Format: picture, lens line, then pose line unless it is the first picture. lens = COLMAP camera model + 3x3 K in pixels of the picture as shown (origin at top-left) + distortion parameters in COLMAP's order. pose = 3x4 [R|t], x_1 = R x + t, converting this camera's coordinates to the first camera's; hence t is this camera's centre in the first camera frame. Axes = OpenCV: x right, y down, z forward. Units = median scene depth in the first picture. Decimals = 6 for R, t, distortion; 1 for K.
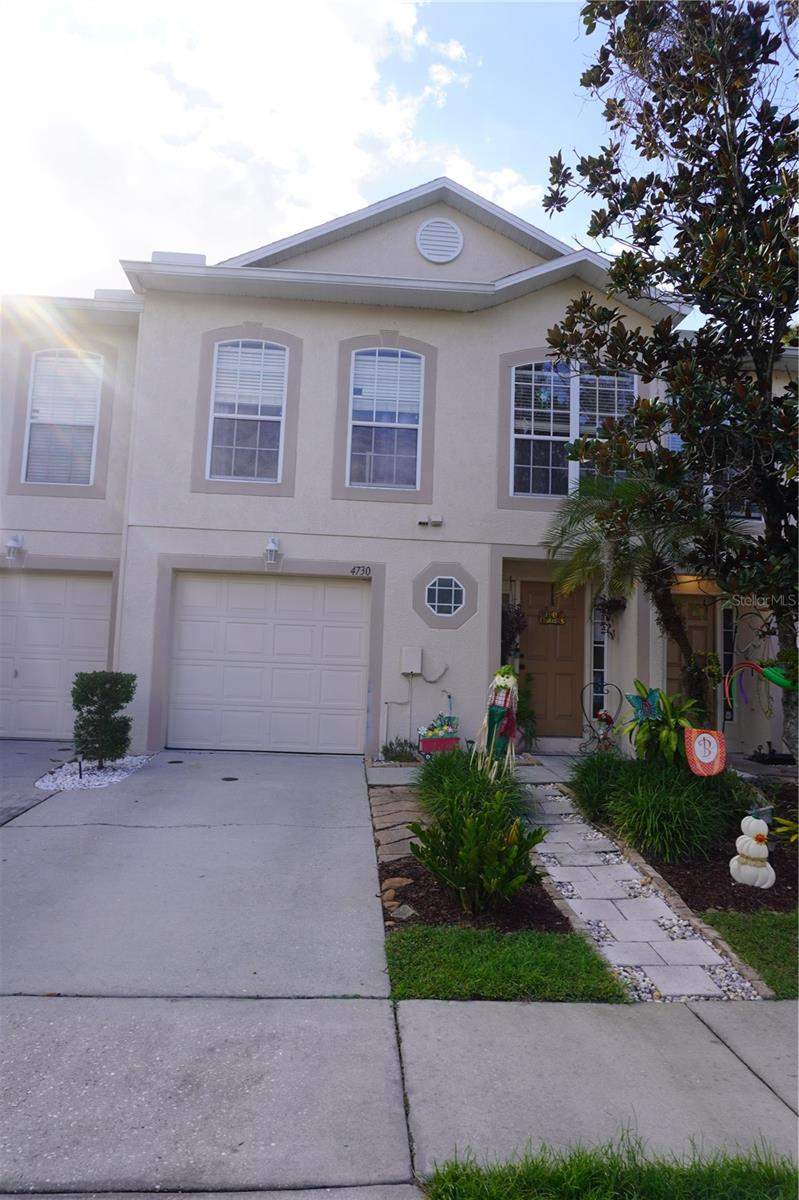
lens RADIAL K [[808.3, 0, 399.3], [0, 808.3, 602.7], [0, 0, 1]] dist [-0.000469, 0.000256]
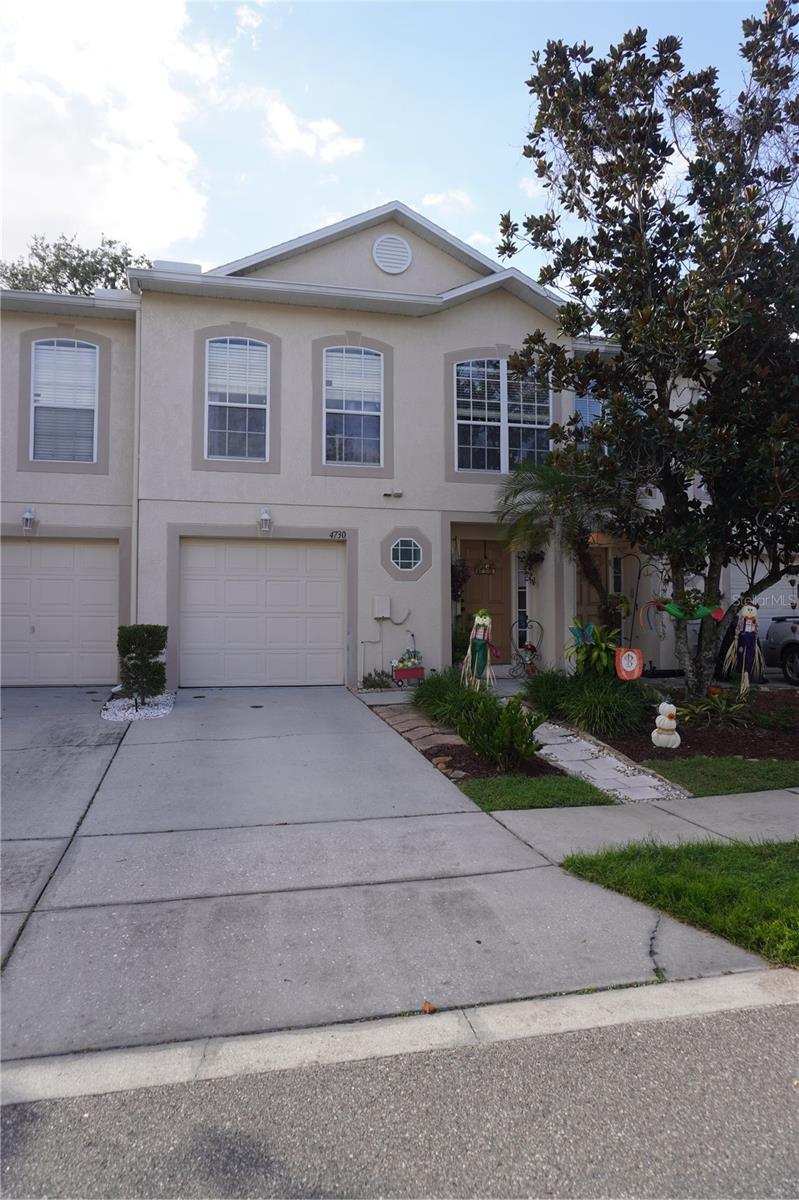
lens RADIAL K [[808.3, 0, 400.0], [0, 808.3, 596.3], [0, 0, 1]] dist [-0.000469, 0.000256]
pose [[0.985069, -0.030013, 0.169525, -0.165966], [0.019515, 0.997806, 0.063259, -0.022393], [-0.171052, -0.059007, 0.983494, -0.215191]]
